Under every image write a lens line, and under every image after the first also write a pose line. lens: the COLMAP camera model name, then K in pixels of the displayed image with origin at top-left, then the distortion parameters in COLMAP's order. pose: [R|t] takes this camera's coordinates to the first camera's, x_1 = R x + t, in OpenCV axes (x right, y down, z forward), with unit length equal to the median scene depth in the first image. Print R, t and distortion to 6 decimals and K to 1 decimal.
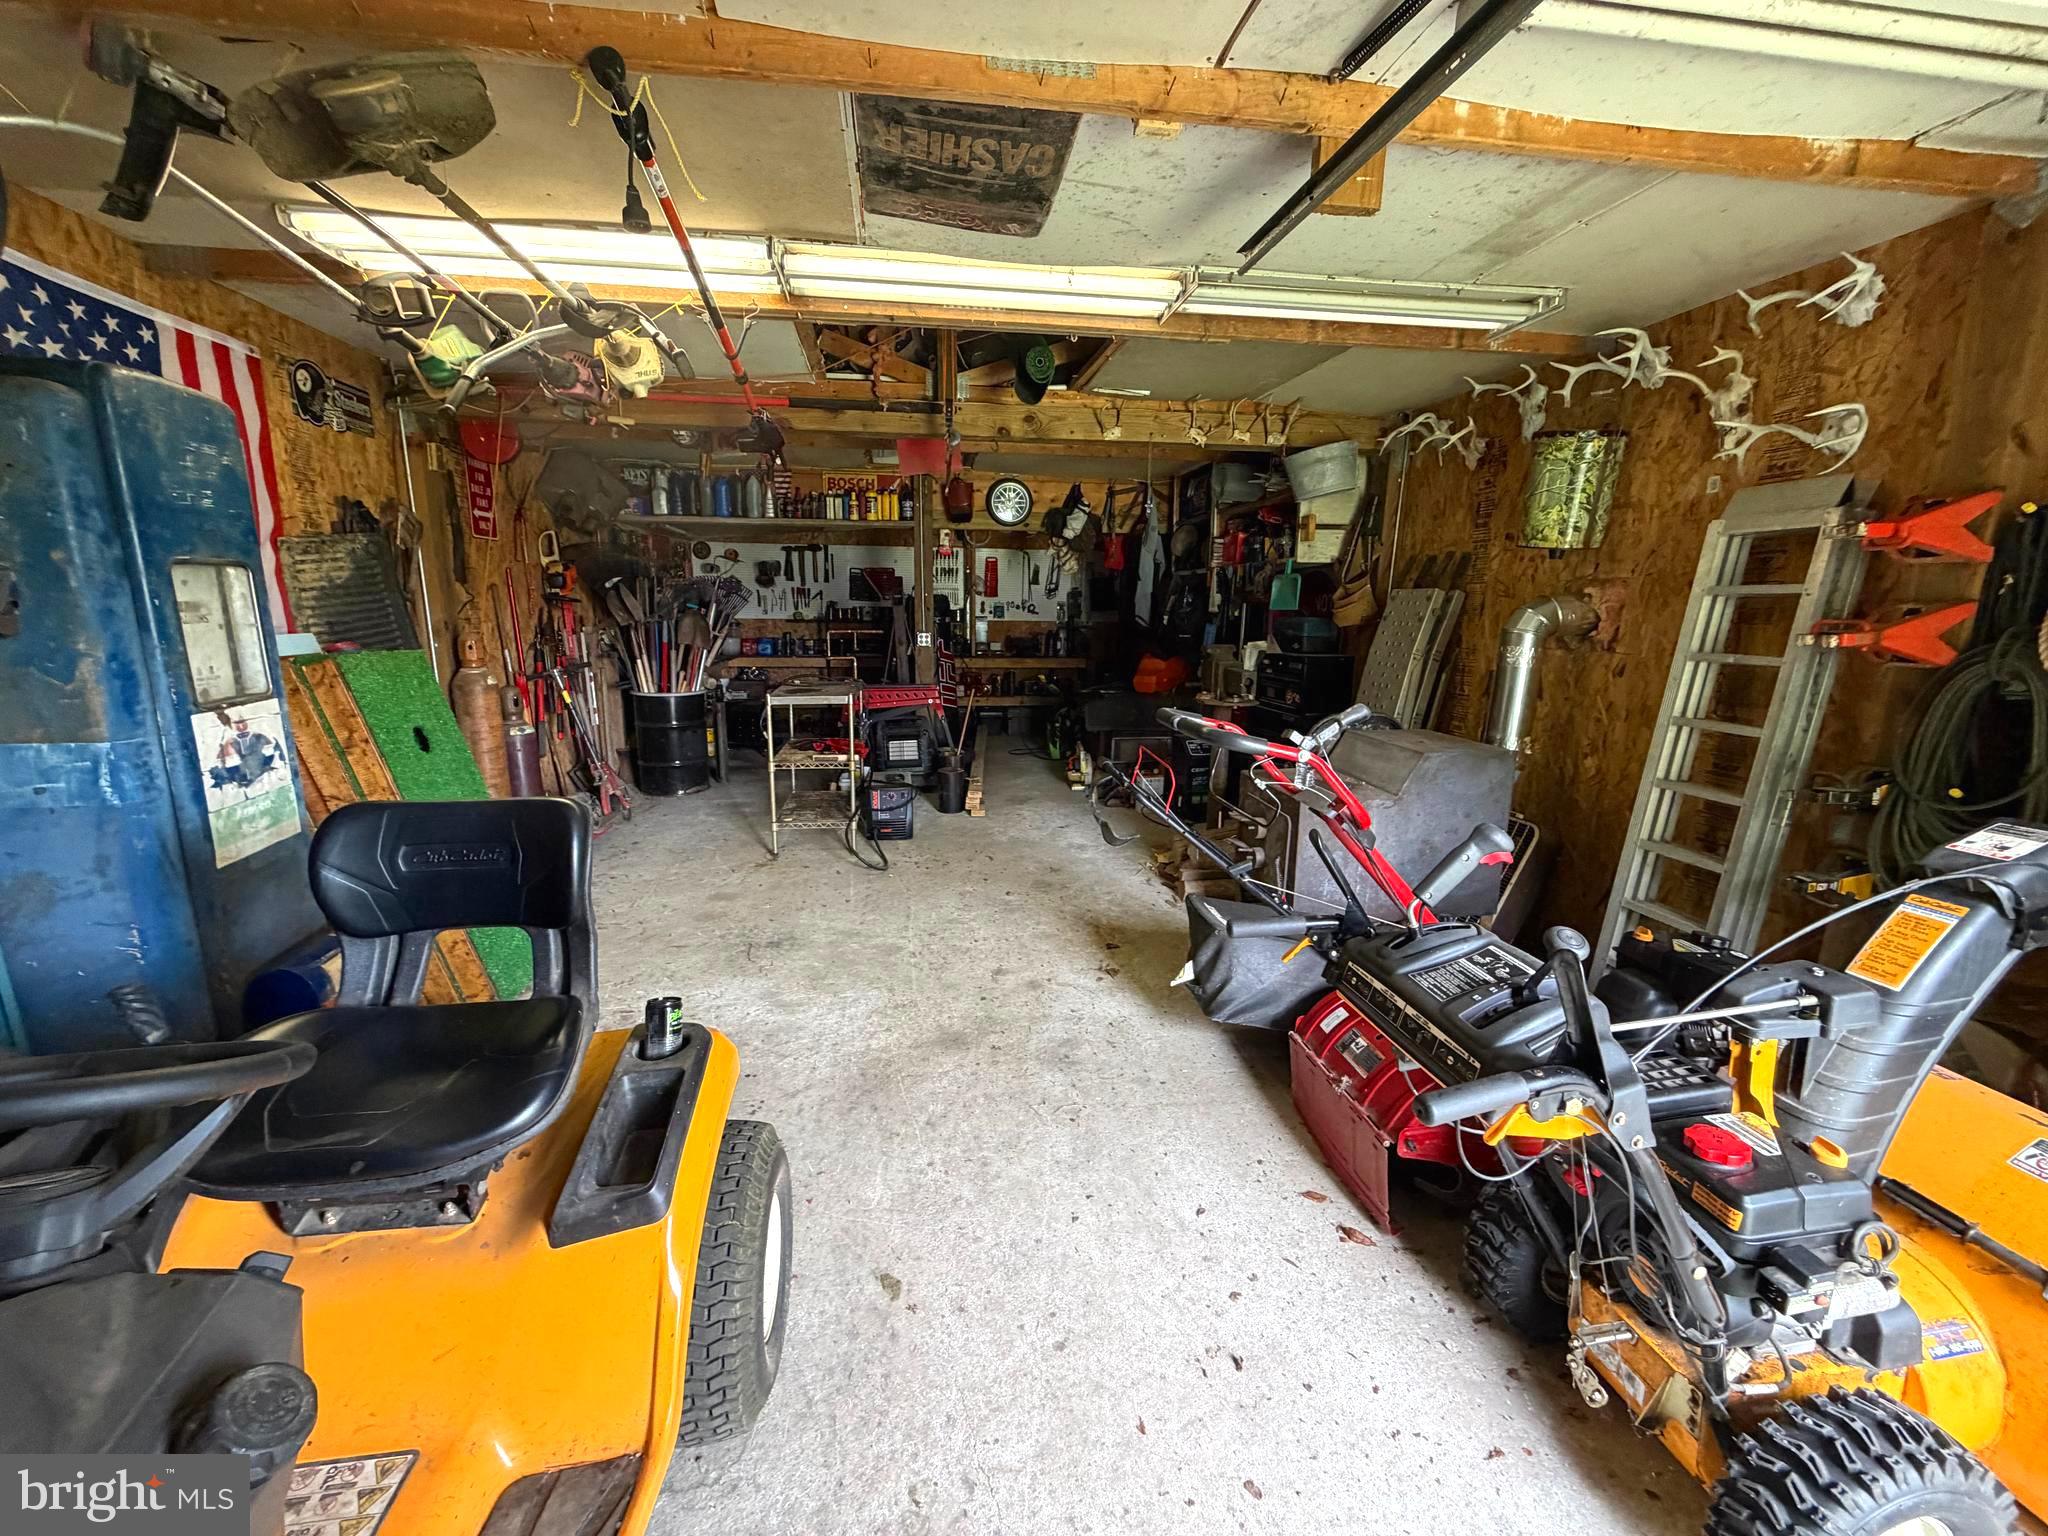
lens RADIAL K [[813.9, 0, 1015.1], [0, 813.9, 759.9], [0, 0, 1]] dist [-0.001790, 0.000666]
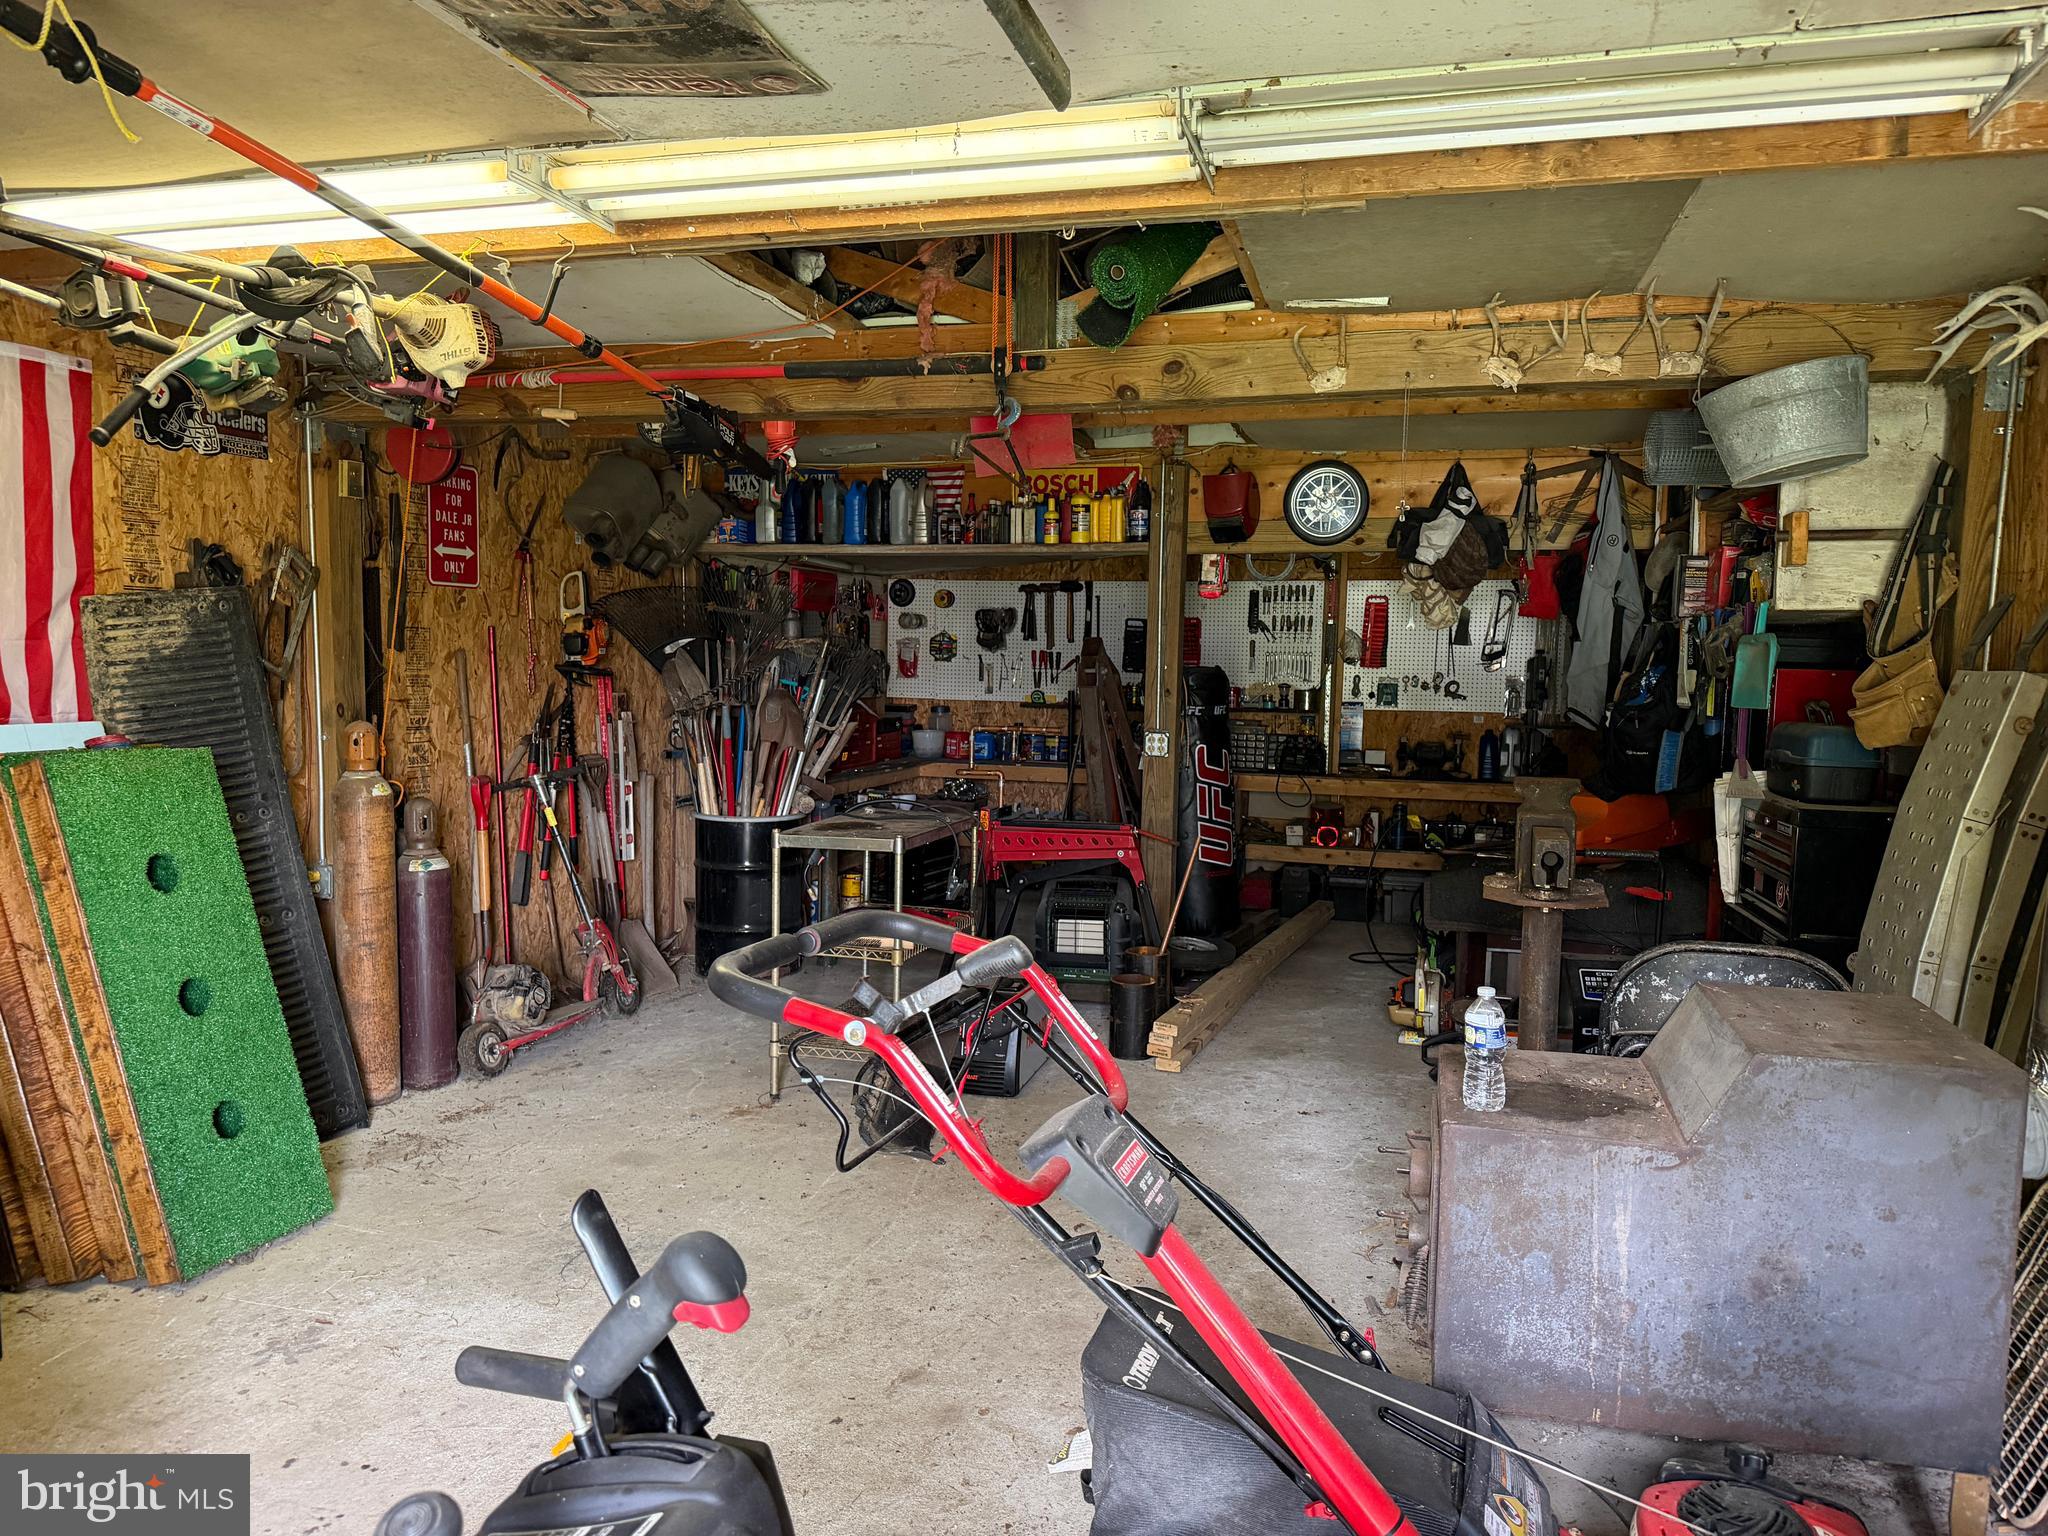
lens RADIAL K [[1429.8, 0, 1036.8], [0, 1429.8, 768.5], [0, 0, 1]] dist [0.054241, -0.062267]
pose [[0.918080, 0.035603, -0.394793, 0.317629], [-0.082616, 0.991273, -0.102727, -0.033443], [0.387691, 0.126928, 0.913009, 0.089610]]
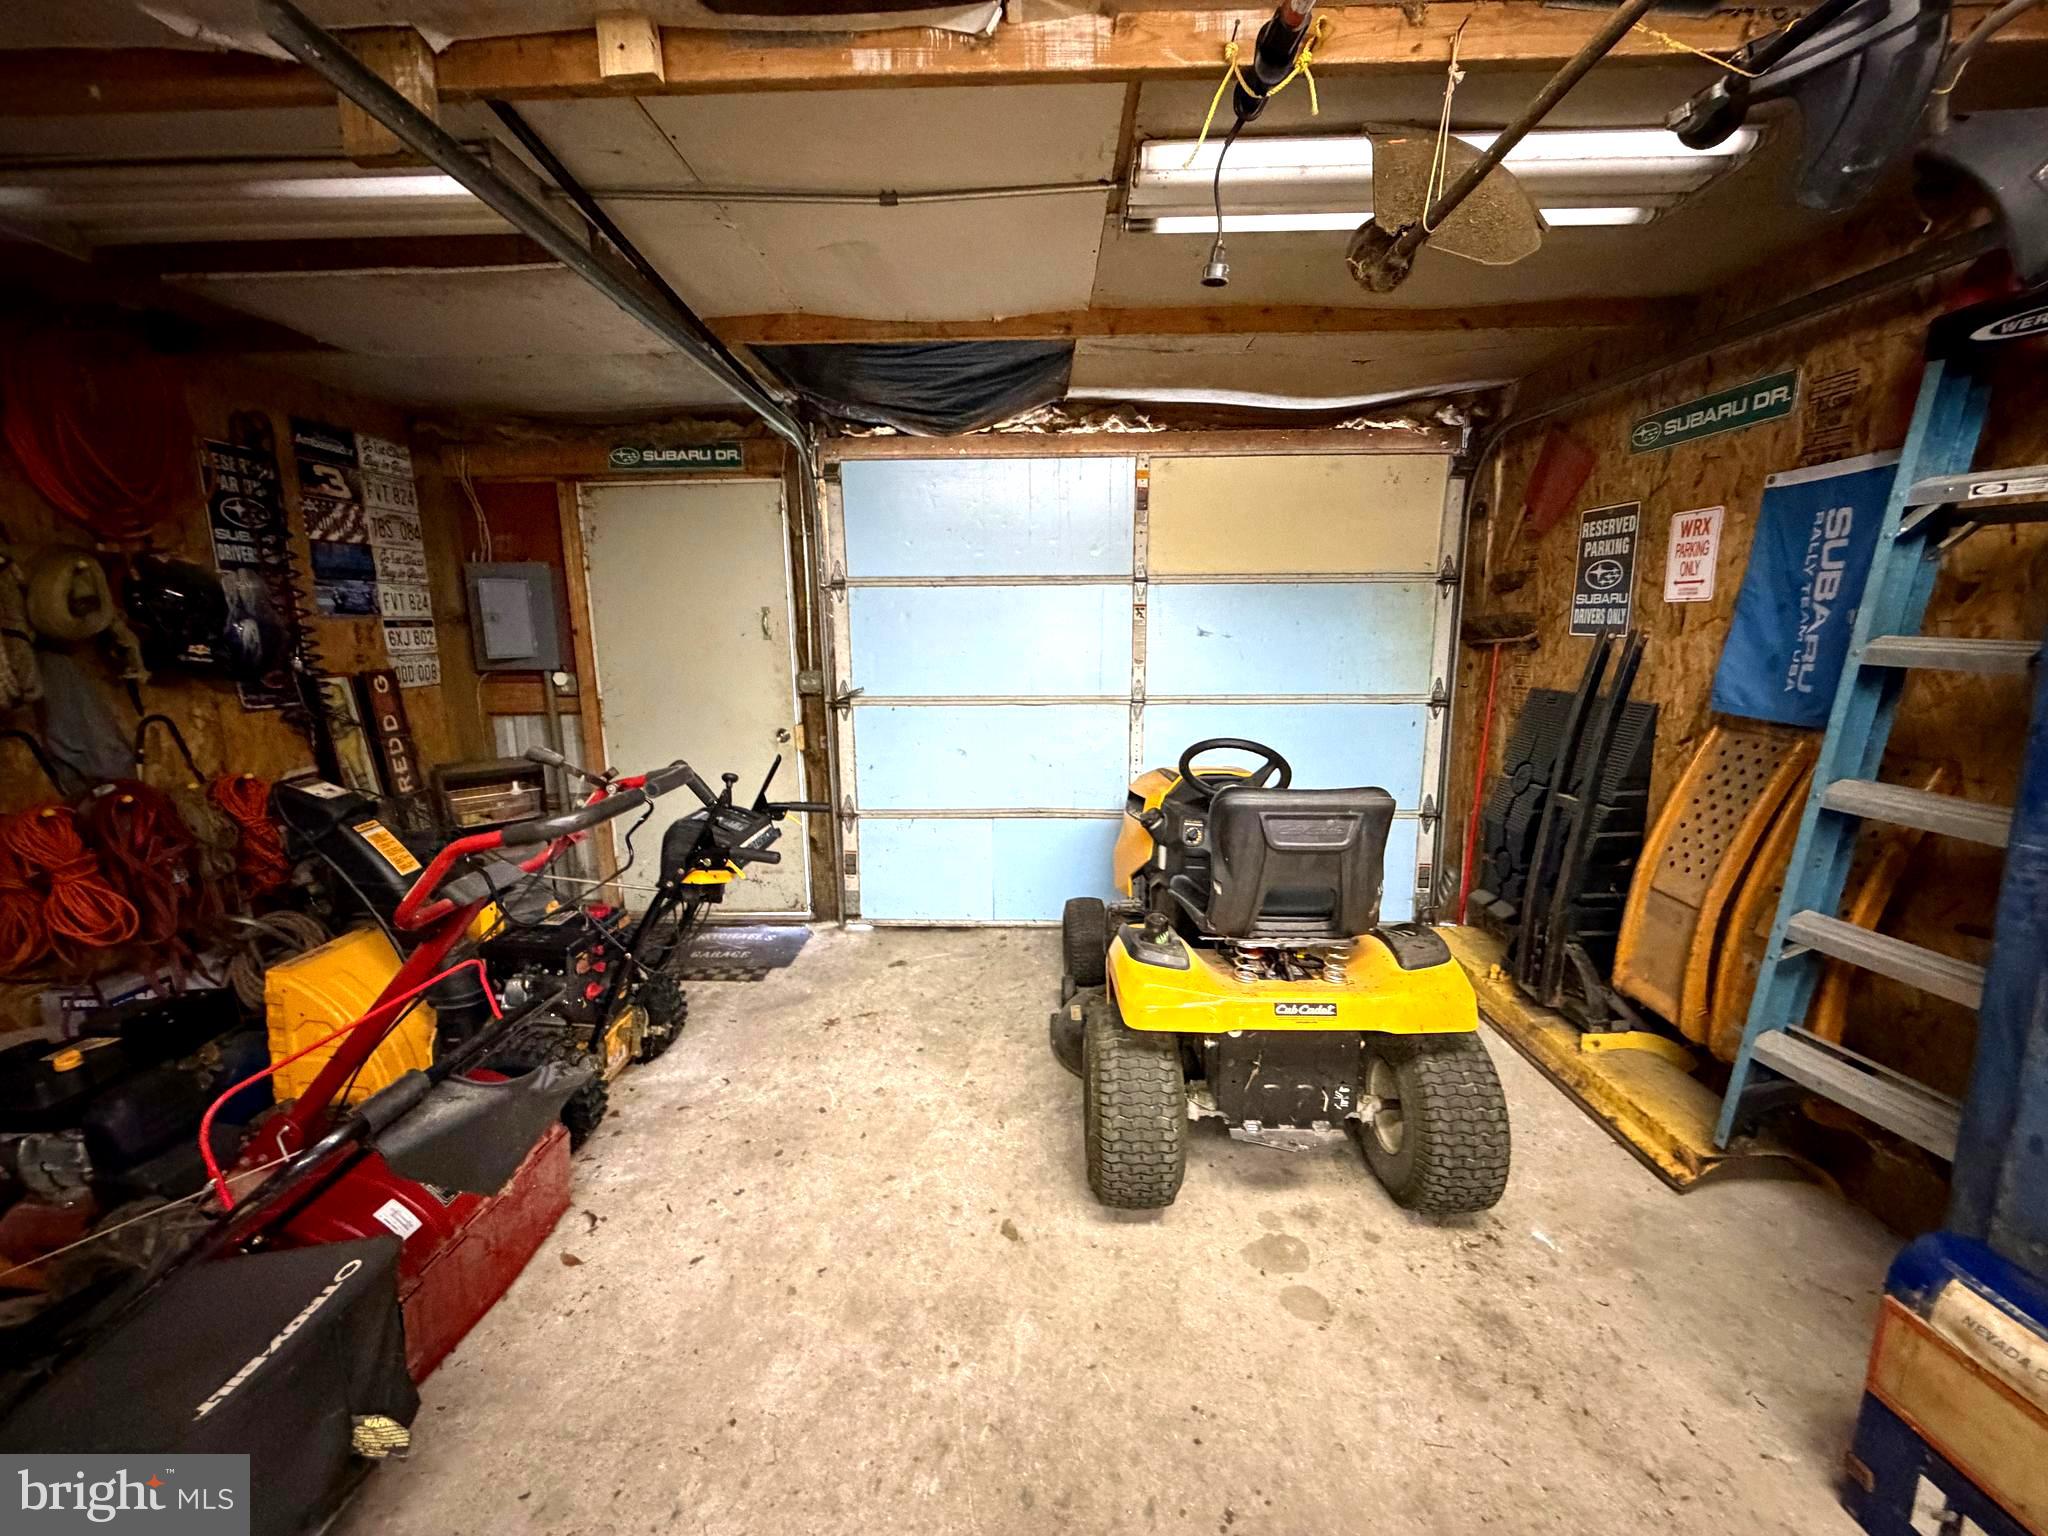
lens RADIAL K [[813.9, 0, 1017.7], [0, 813.9, 768.7], [0, 0, 1]] dist [-0.001790, 0.000666]
pose [[-0.986254, -0.027220, 0.162977, -0.138990], [0.034001, 0.931799, 0.361380, -0.159580], [-0.161699, 0.361954, -0.918065, 0.756071]]
